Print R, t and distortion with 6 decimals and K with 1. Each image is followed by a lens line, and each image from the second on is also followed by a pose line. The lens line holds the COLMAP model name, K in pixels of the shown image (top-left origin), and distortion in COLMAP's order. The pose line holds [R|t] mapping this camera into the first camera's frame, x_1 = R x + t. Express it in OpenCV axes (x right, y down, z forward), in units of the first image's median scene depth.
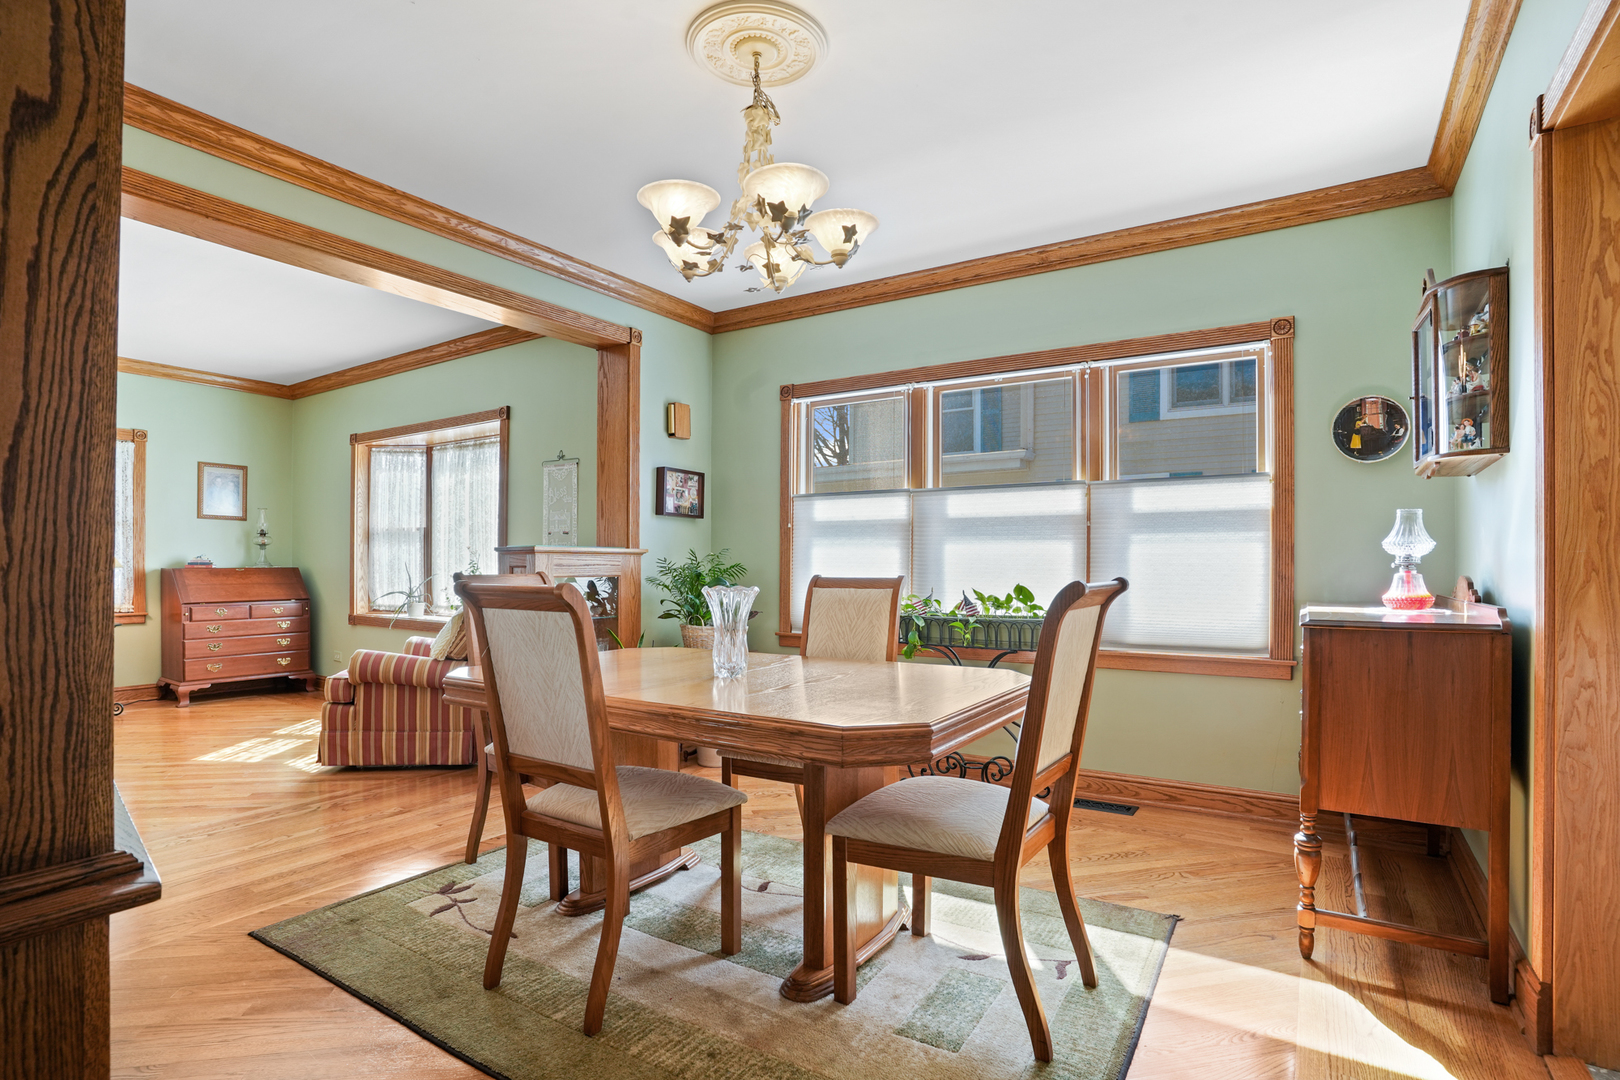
lens RADIAL K [[806.8, 0, 805.6], [0, 806.8, 553.1], [0, 0, 1]] dist [-0.082072, 0.041418]
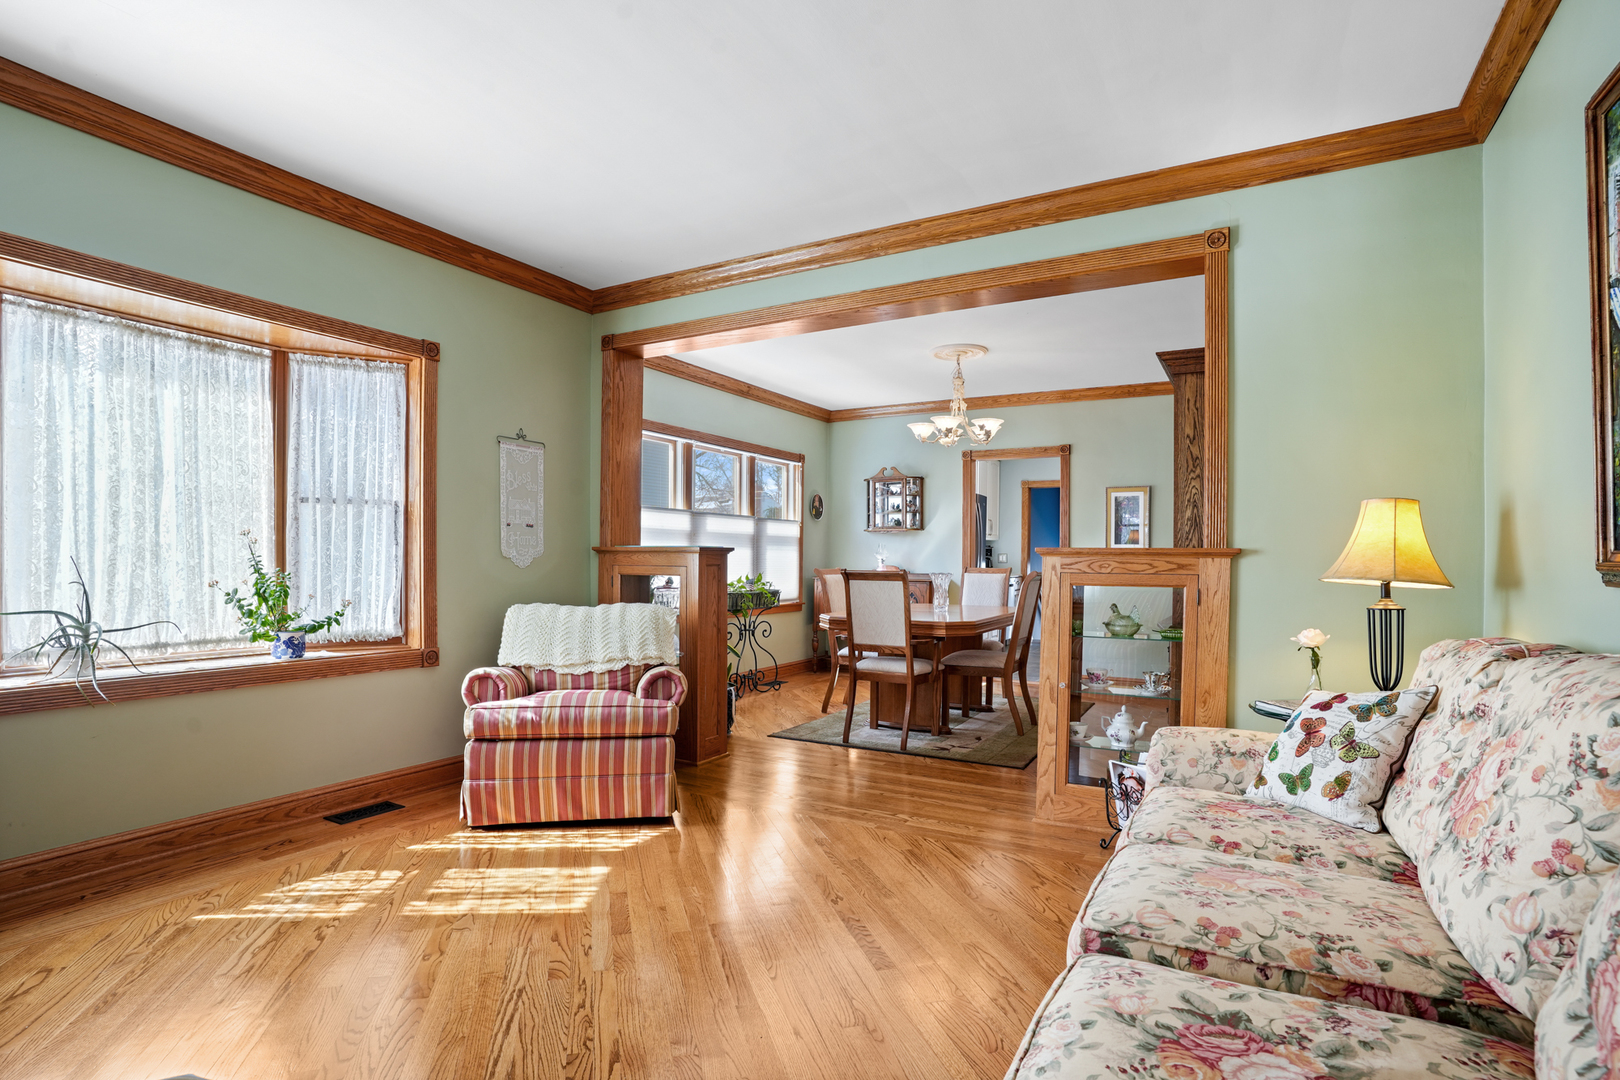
lens RADIAL K [[806.8, 0, 805.6], [0, 806.8, 553.1], [0, 0, 1]] dist [-0.082072, 0.041418]
pose [[-0.059220, 0.004490, 0.998235, -1.097027], [-0.019687, 0.999790, -0.005665, 0.002549], [-0.998051, -0.019988, -0.059119, 0.699062]]
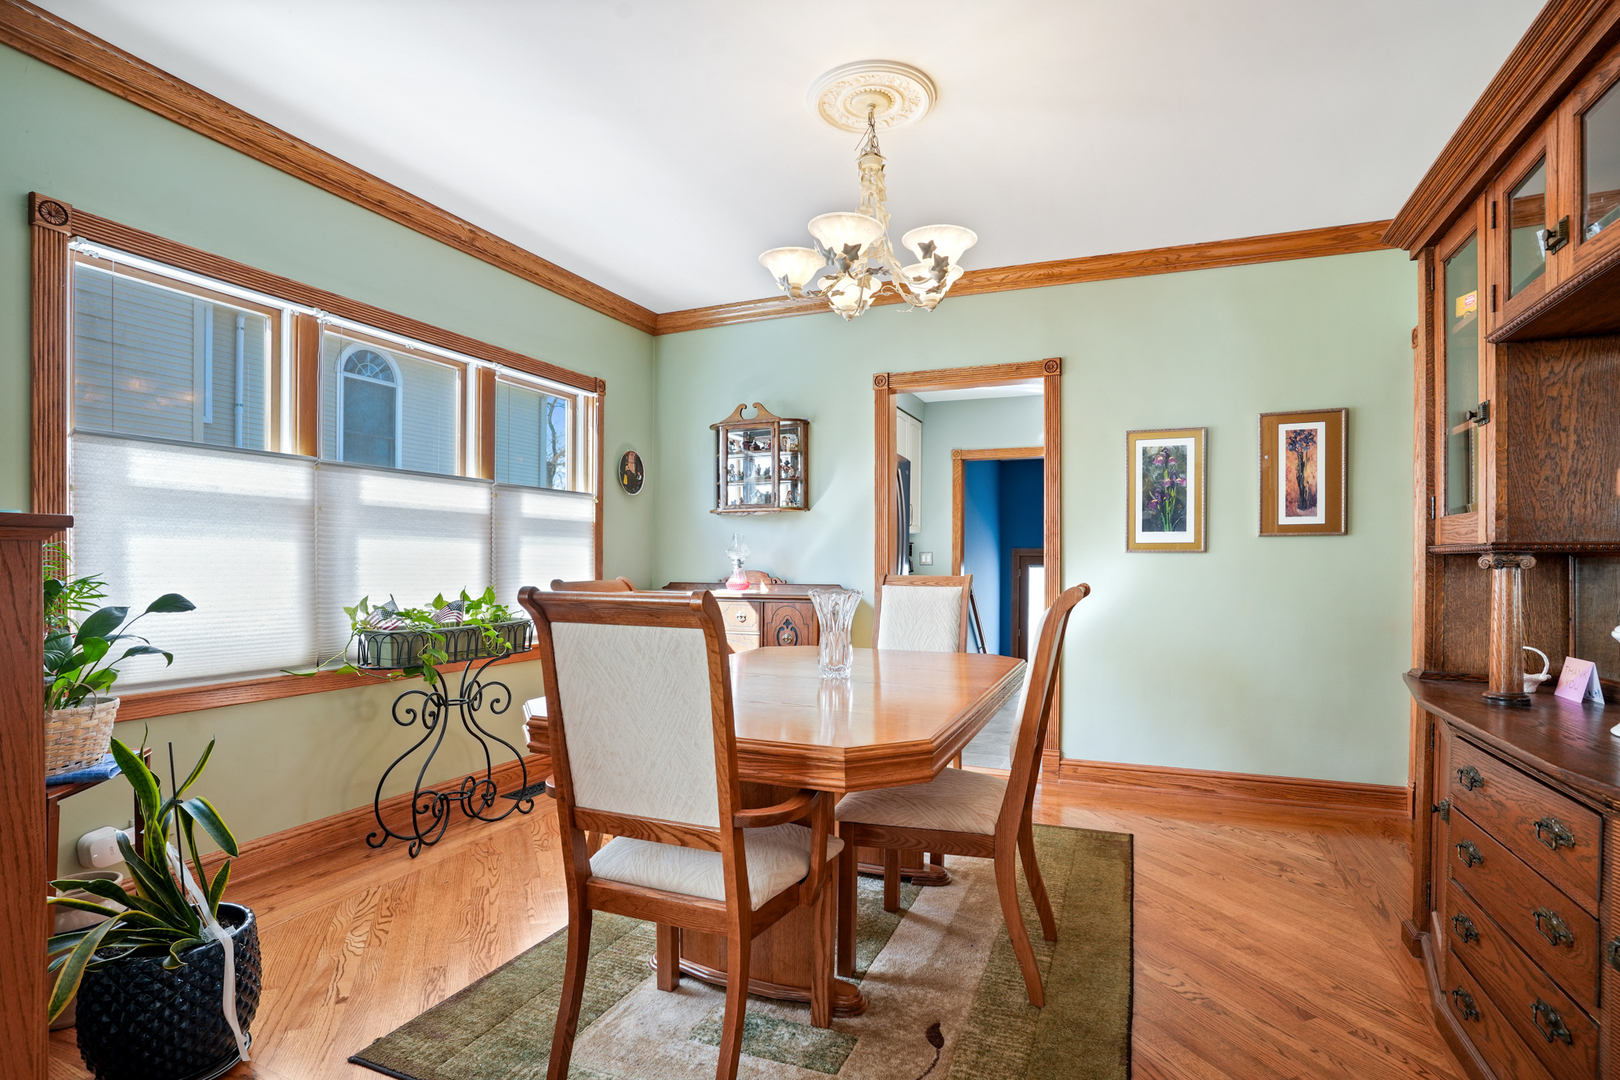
lens RADIAL K [[806.8, 0, 805.6], [0, 806.8, 553.1], [0, 0, 1]] dist [-0.082072, 0.041418]
pose [[-0.178991, 0.008676, 0.983812, -0.495881], [-0.014440, 0.999830, -0.011444, 0.004261], [-0.983745, -0.016254, -0.178836, 0.556310]]
